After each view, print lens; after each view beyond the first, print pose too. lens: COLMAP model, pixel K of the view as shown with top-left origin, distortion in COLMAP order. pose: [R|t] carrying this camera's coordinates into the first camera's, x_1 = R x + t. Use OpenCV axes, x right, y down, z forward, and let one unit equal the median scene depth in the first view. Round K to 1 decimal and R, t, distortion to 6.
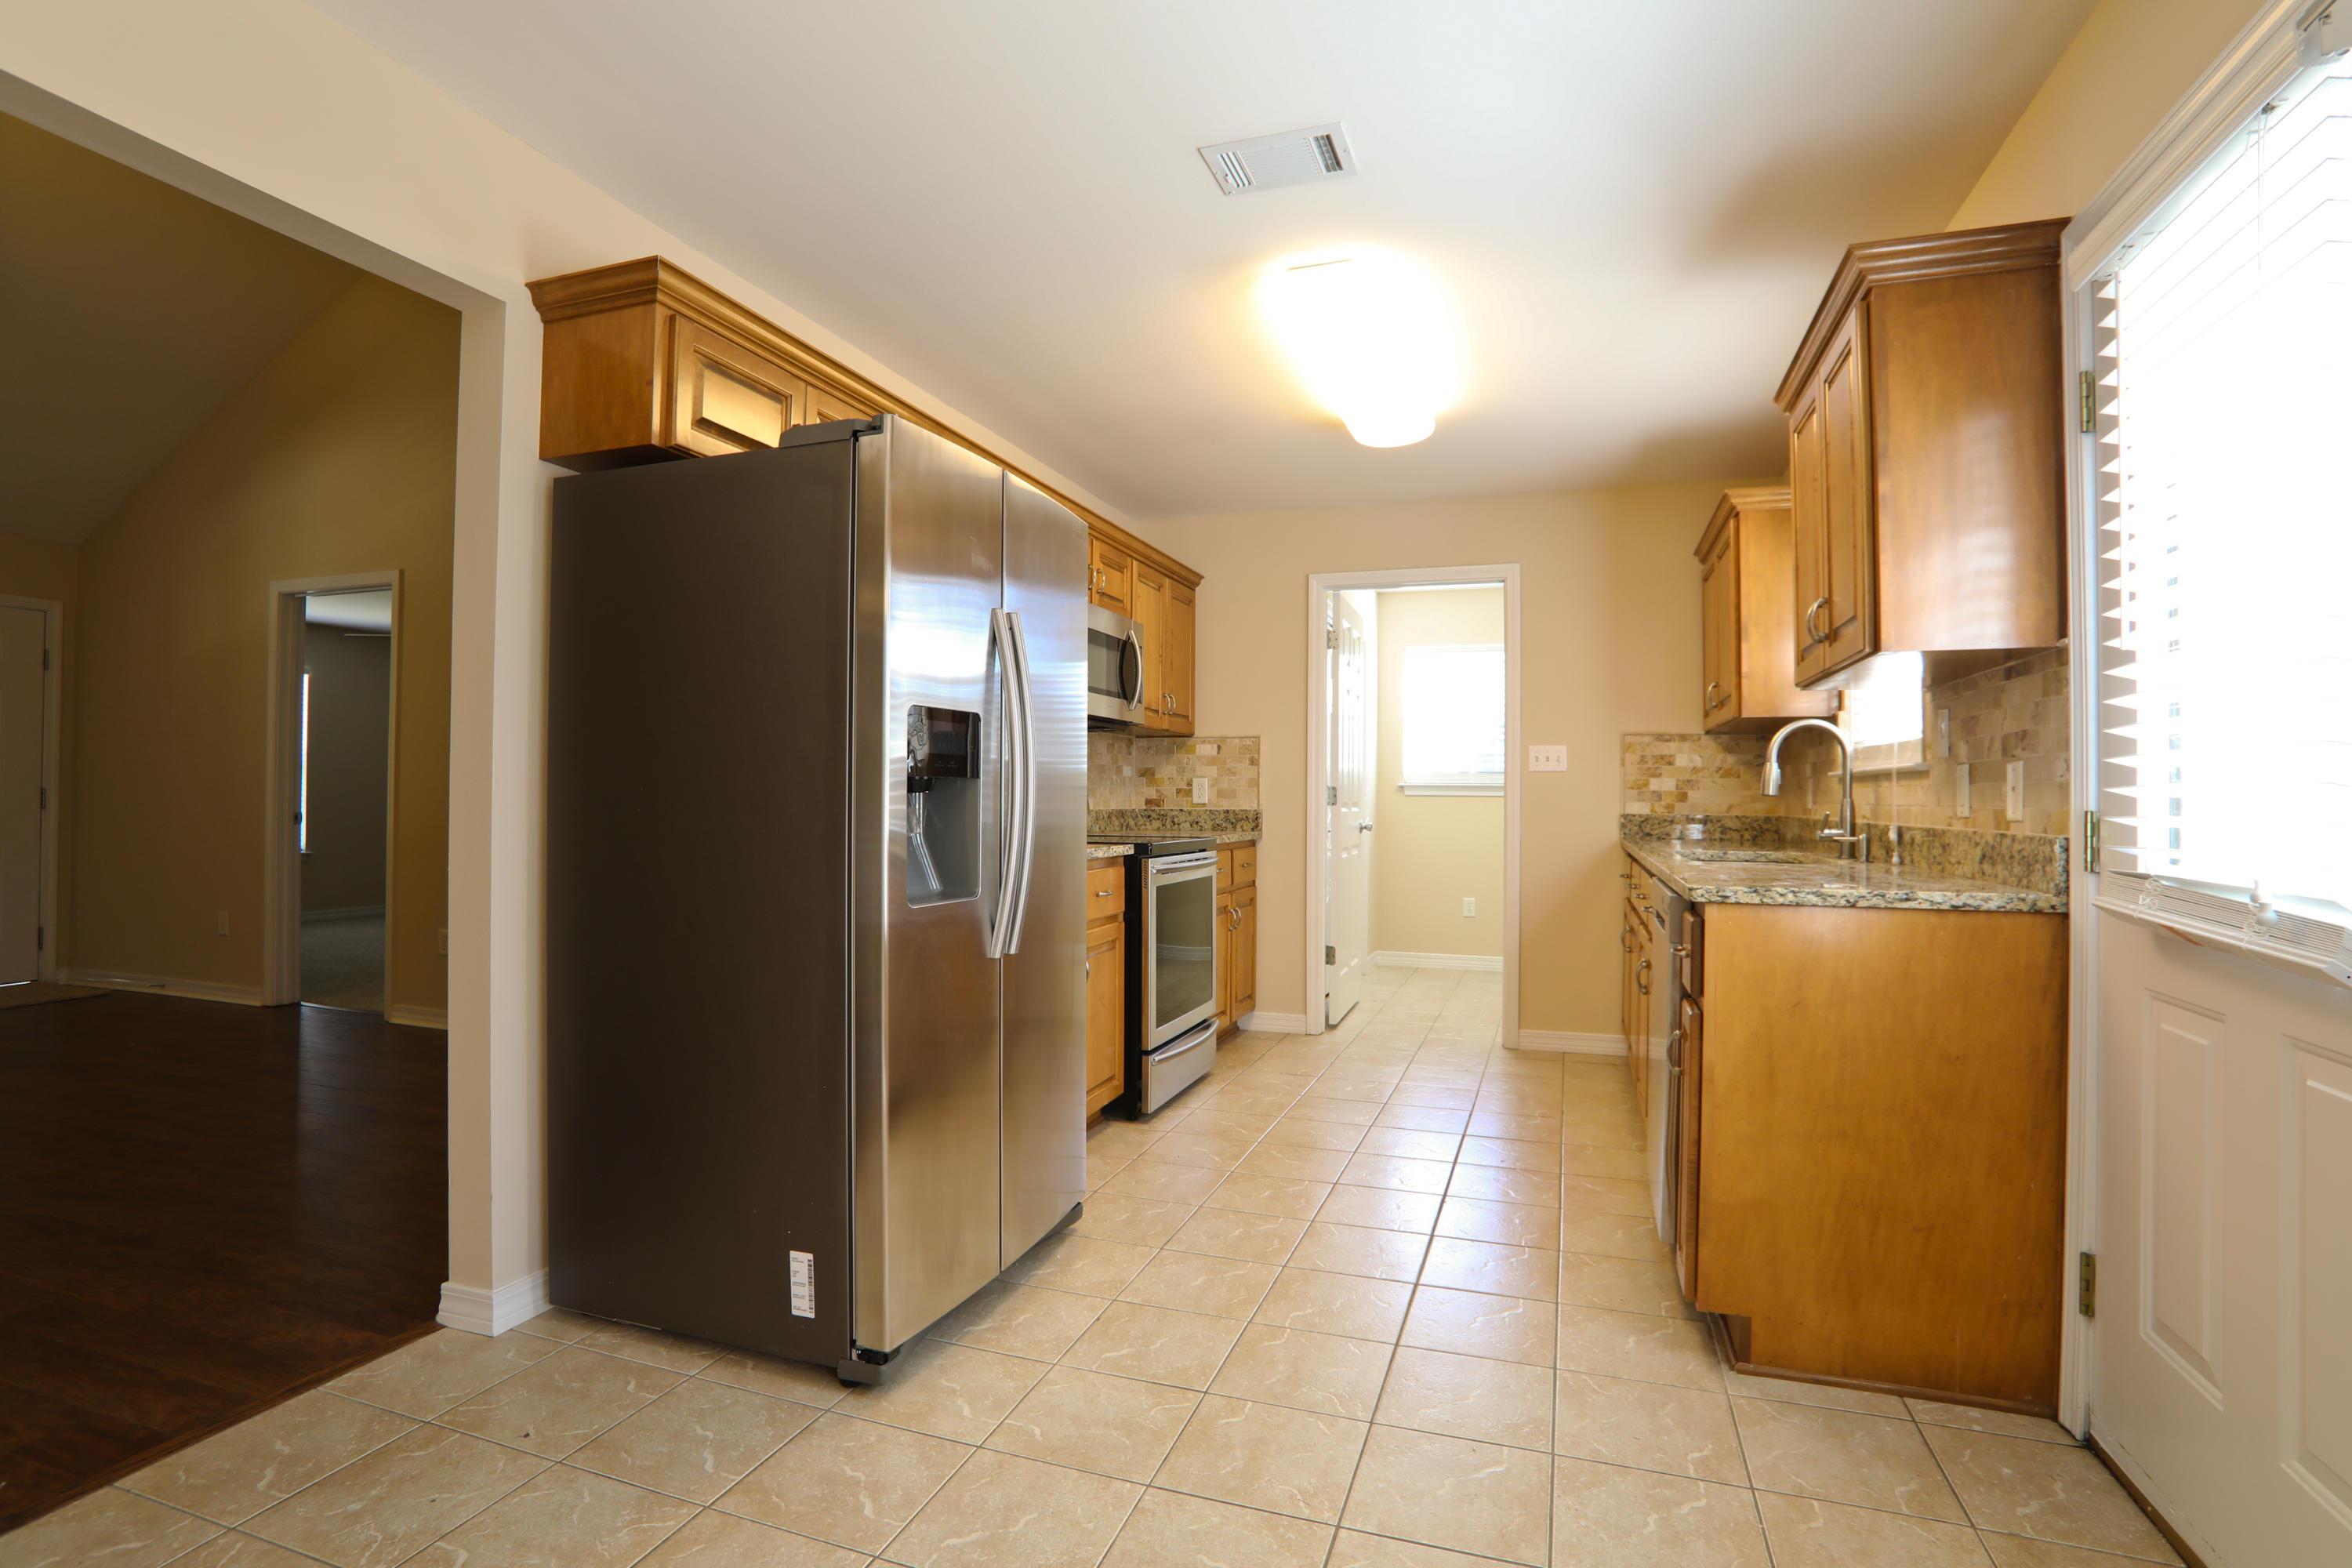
lens RADIAL K [[1177.5, 0, 1163.7], [0, 1177.5, 787.0], [0, 0, 1]] dist [-0.083016, 0.036119]
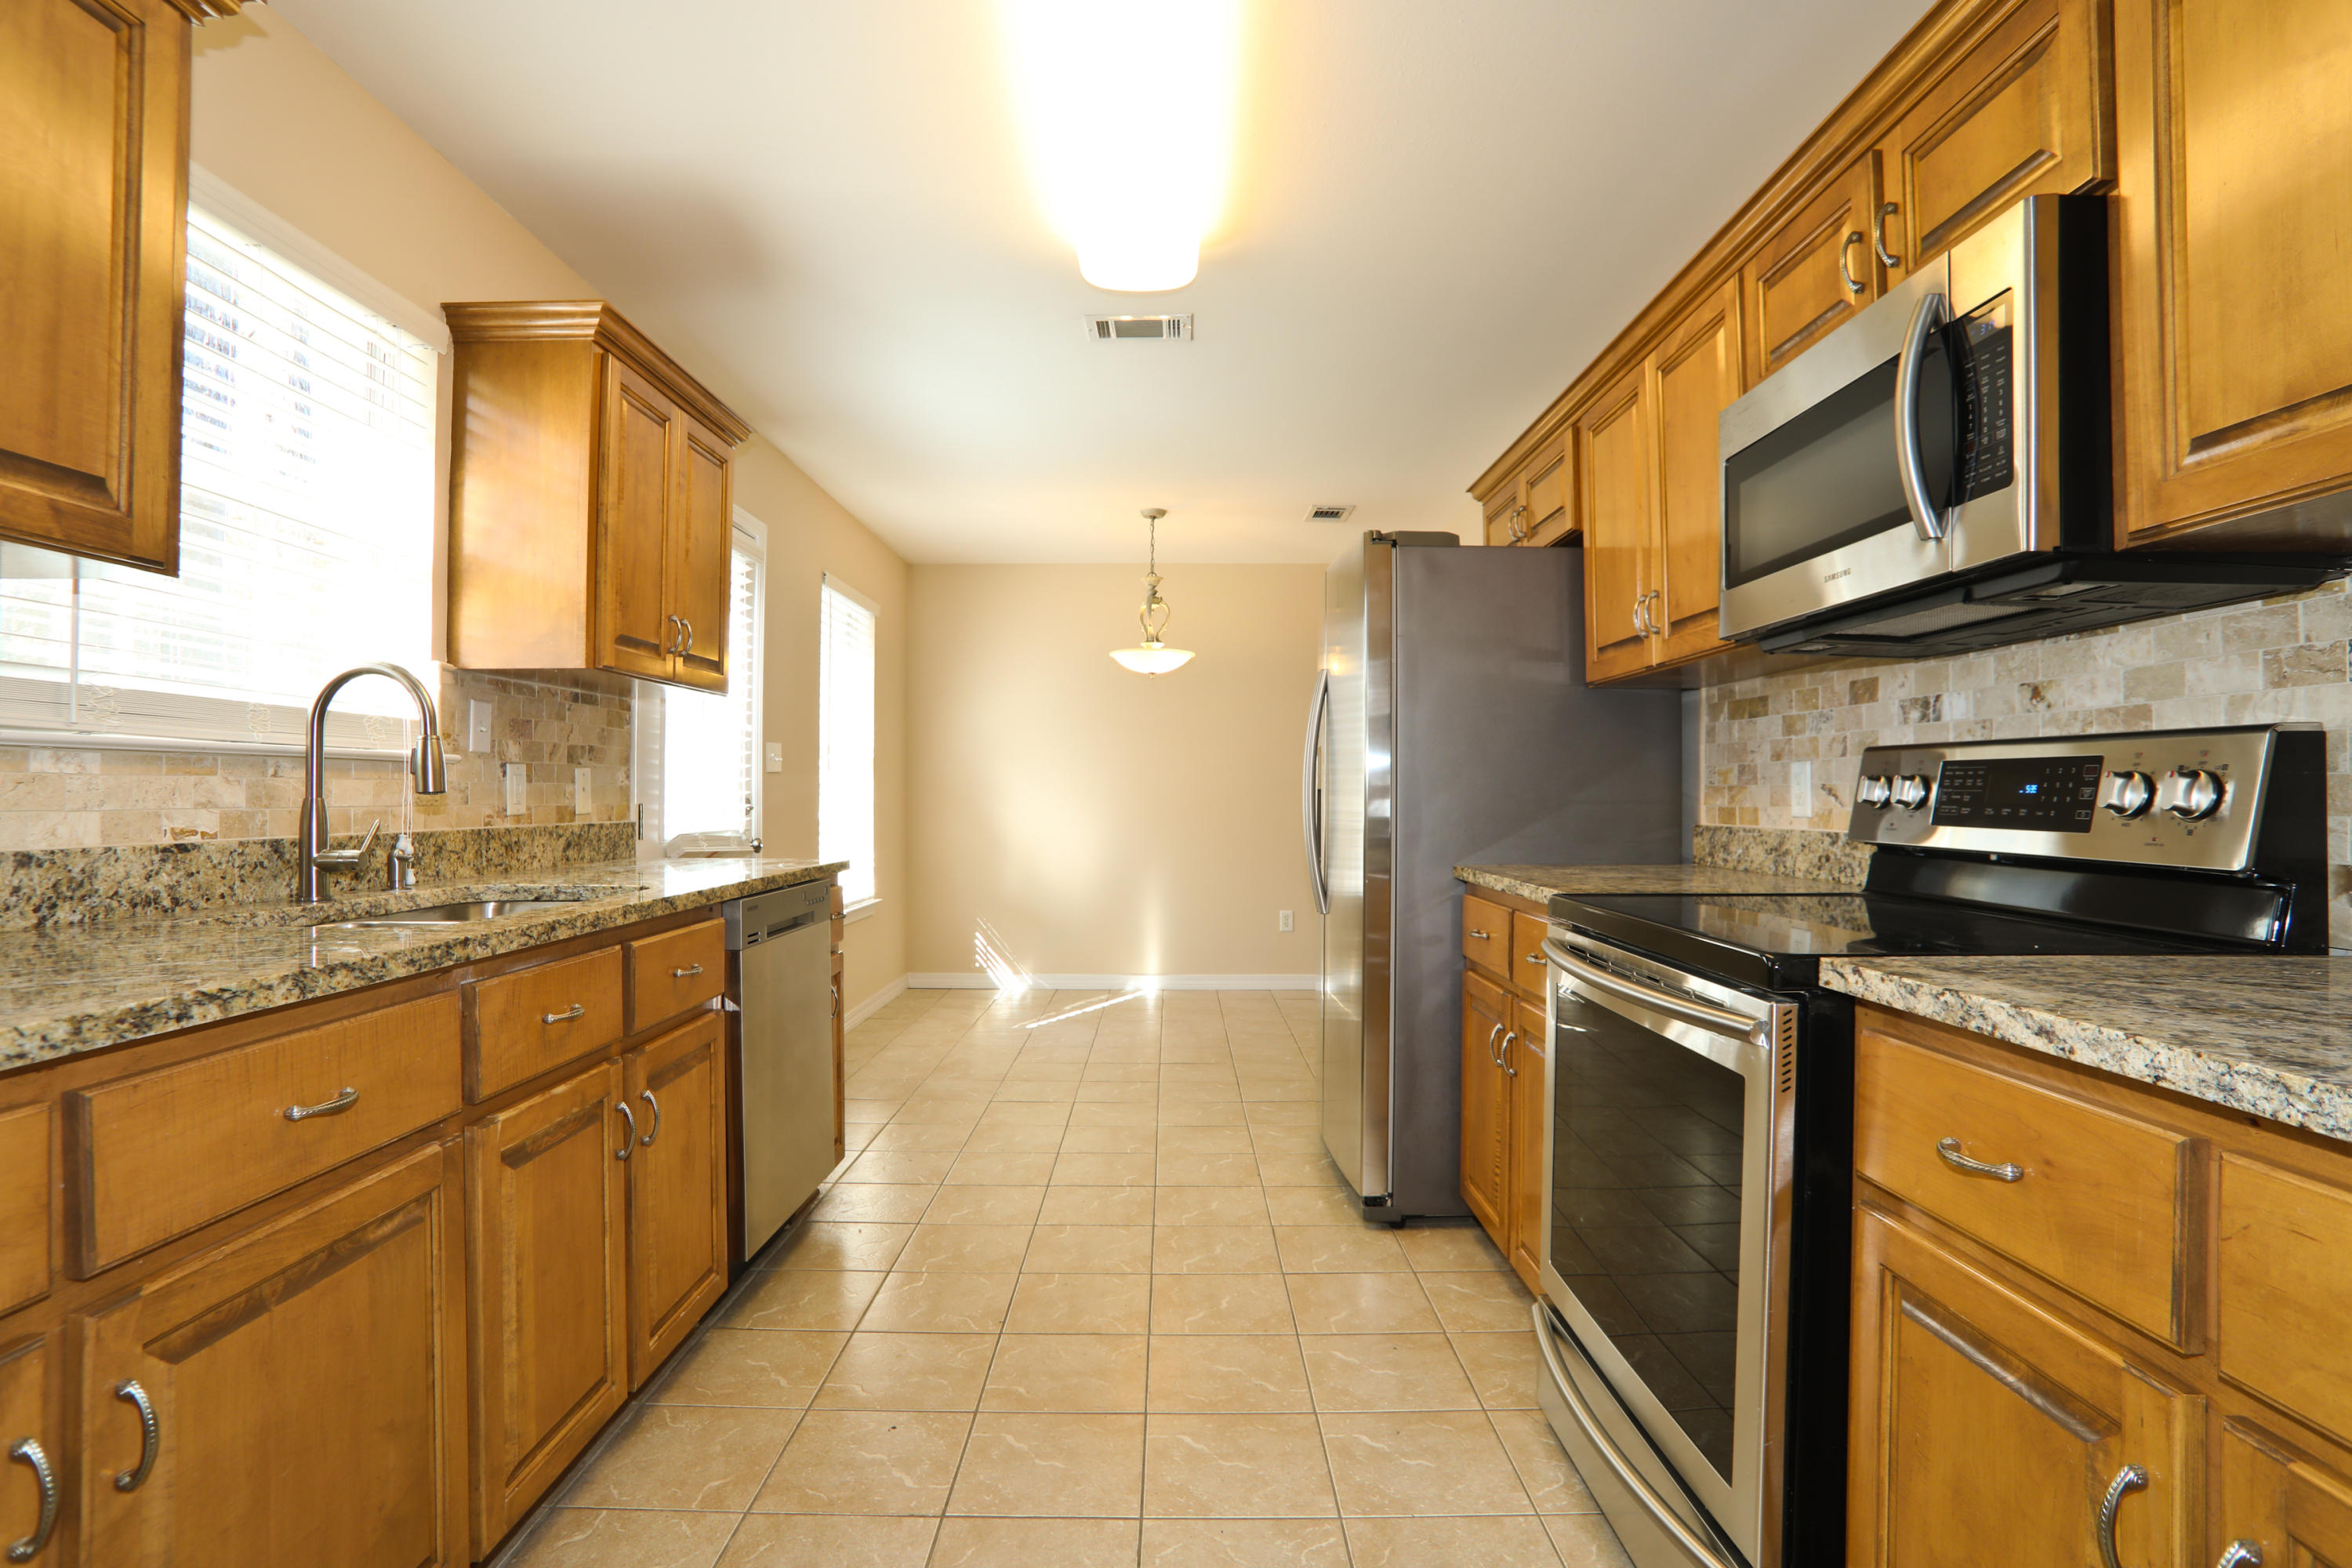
lens RADIAL K [[1177.5, 0, 1163.7], [0, 1177.5, 787.0], [0, 0, 1]] dist [-0.083016, 0.036119]
pose [[-0.947738, -0.010665, -0.318872, 0.303967], [-0.005747, 0.999850, -0.016360, 0.009595], [0.318999, -0.013672, -0.947656, 1.383933]]
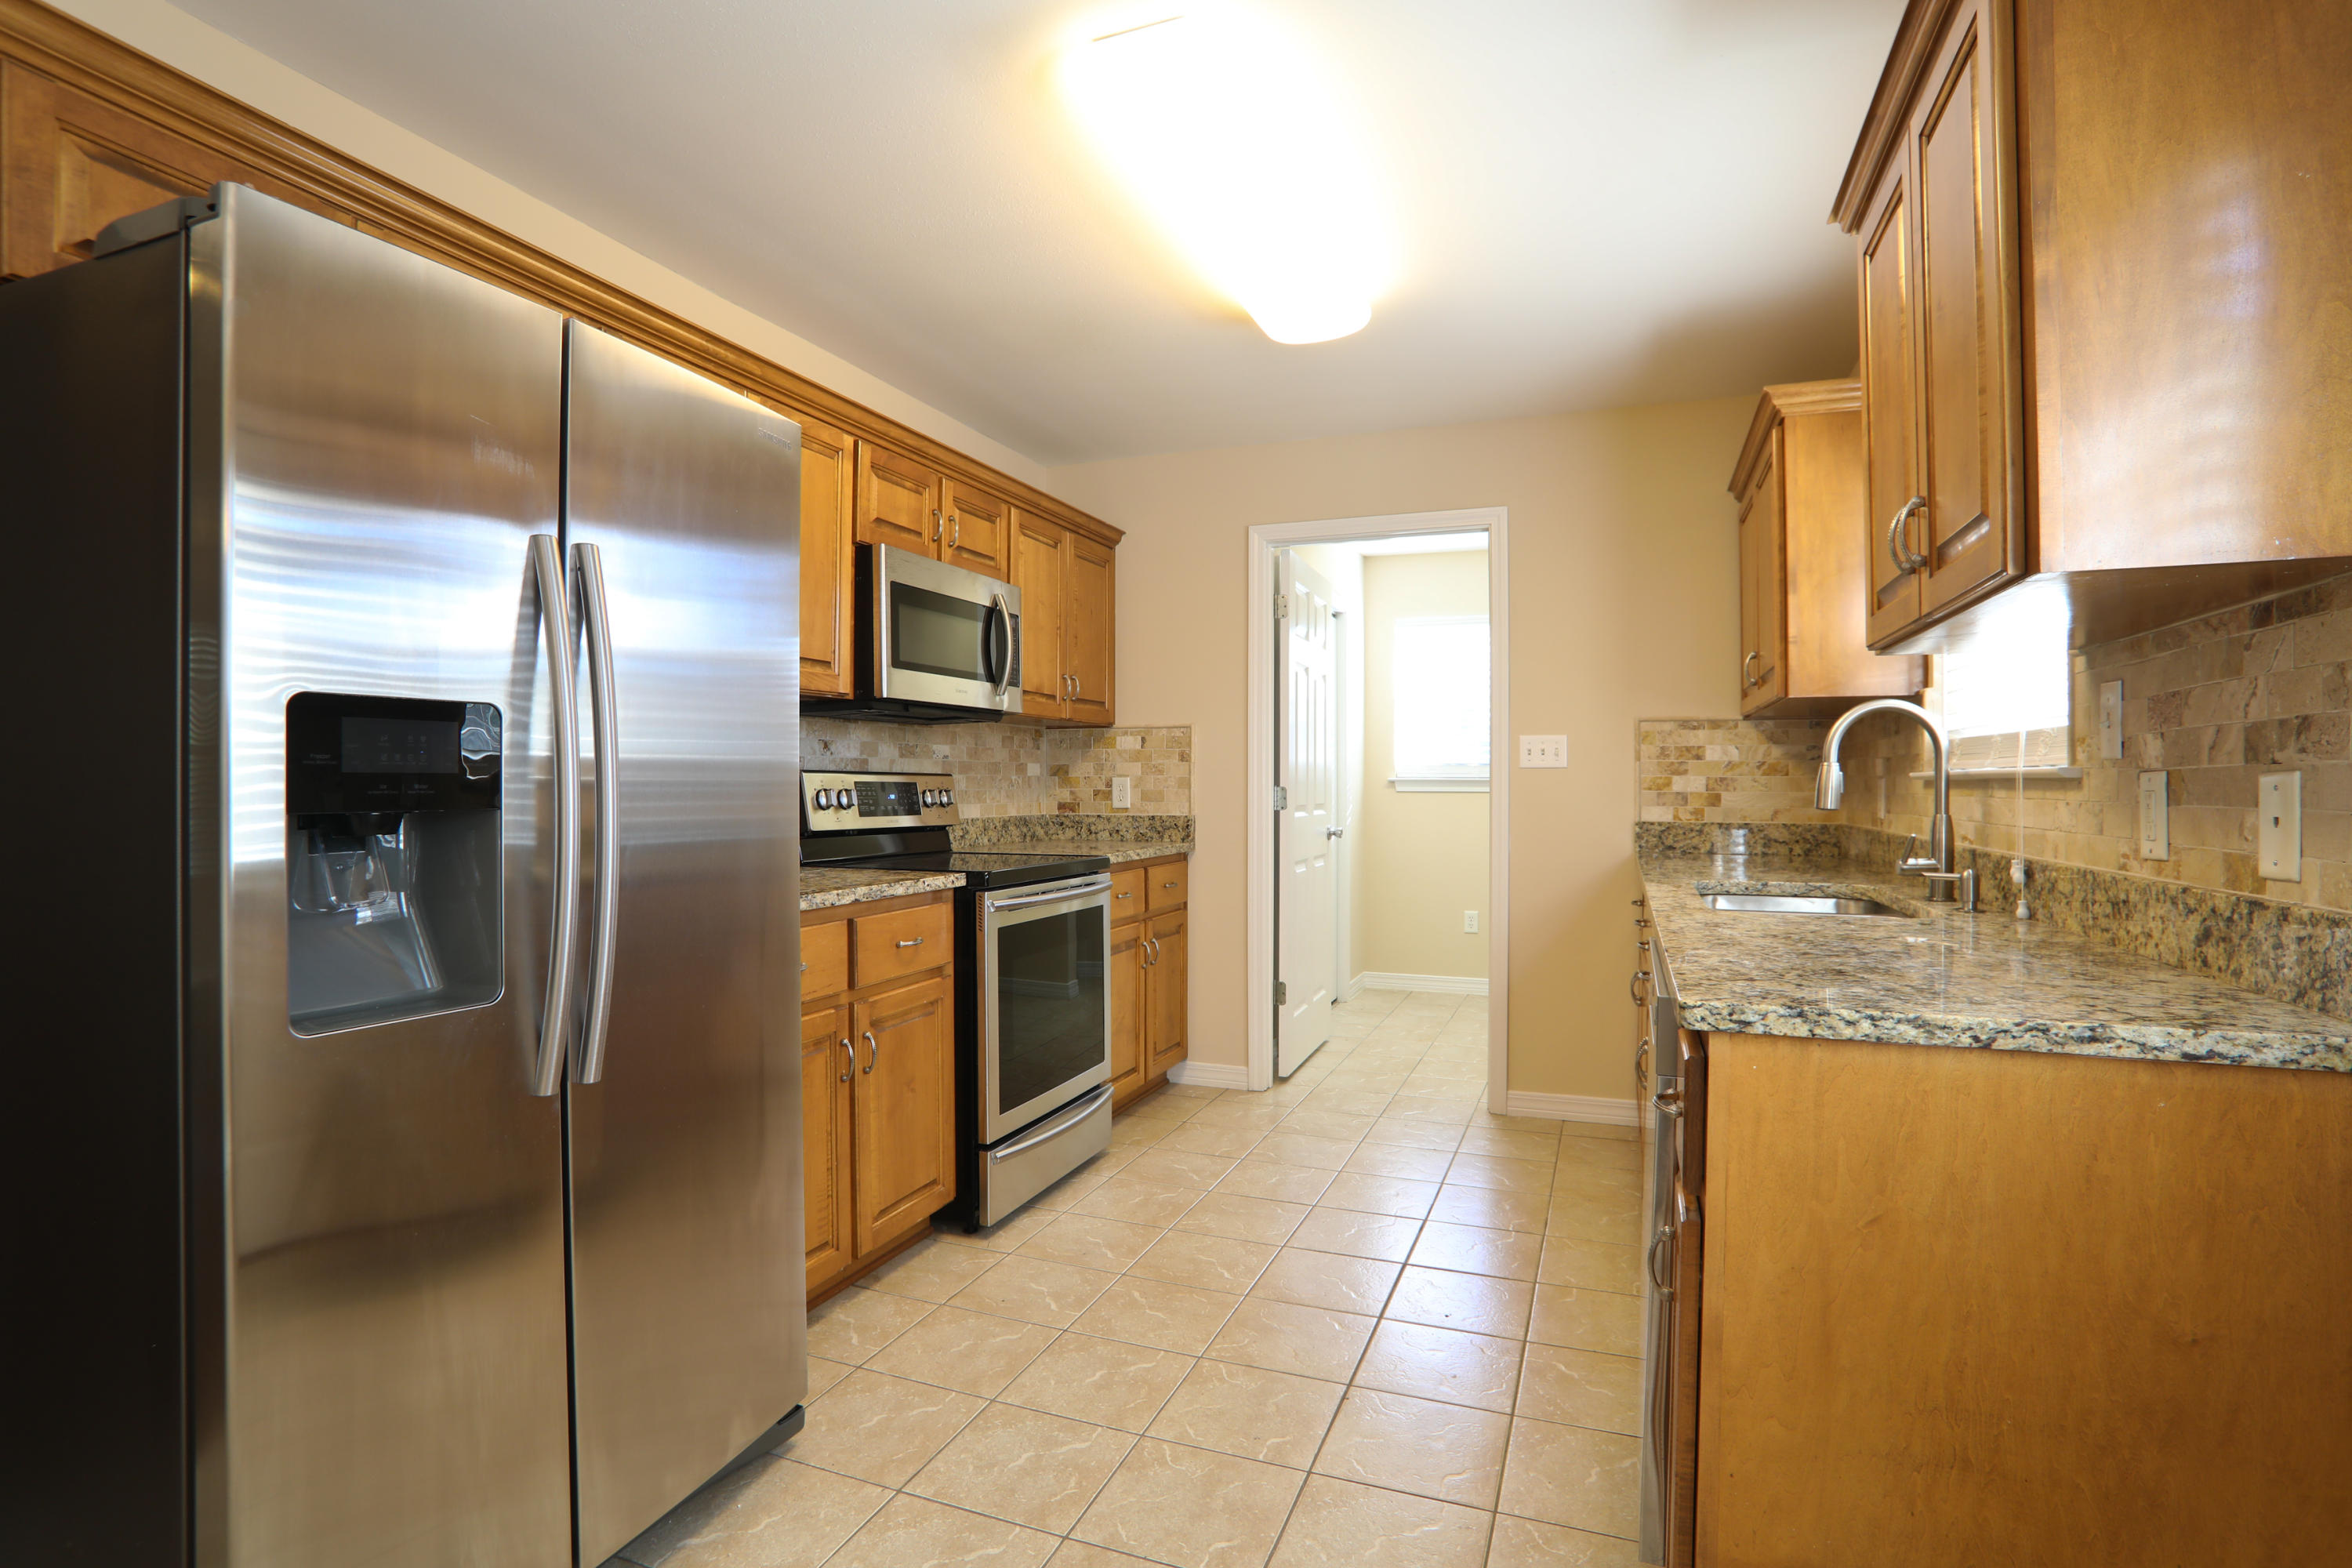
lens RADIAL K [[1177.5, 0, 1163.7], [0, 1177.5, 787.0], [0, 0, 1]] dist [-0.083016, 0.036119]
pose [[0.999189, -0.006212, -0.039796, 0.126538], [0.006700, 0.999904, 0.012141, -0.014303], [0.039717, -0.012398, 0.999134, 0.241328]]
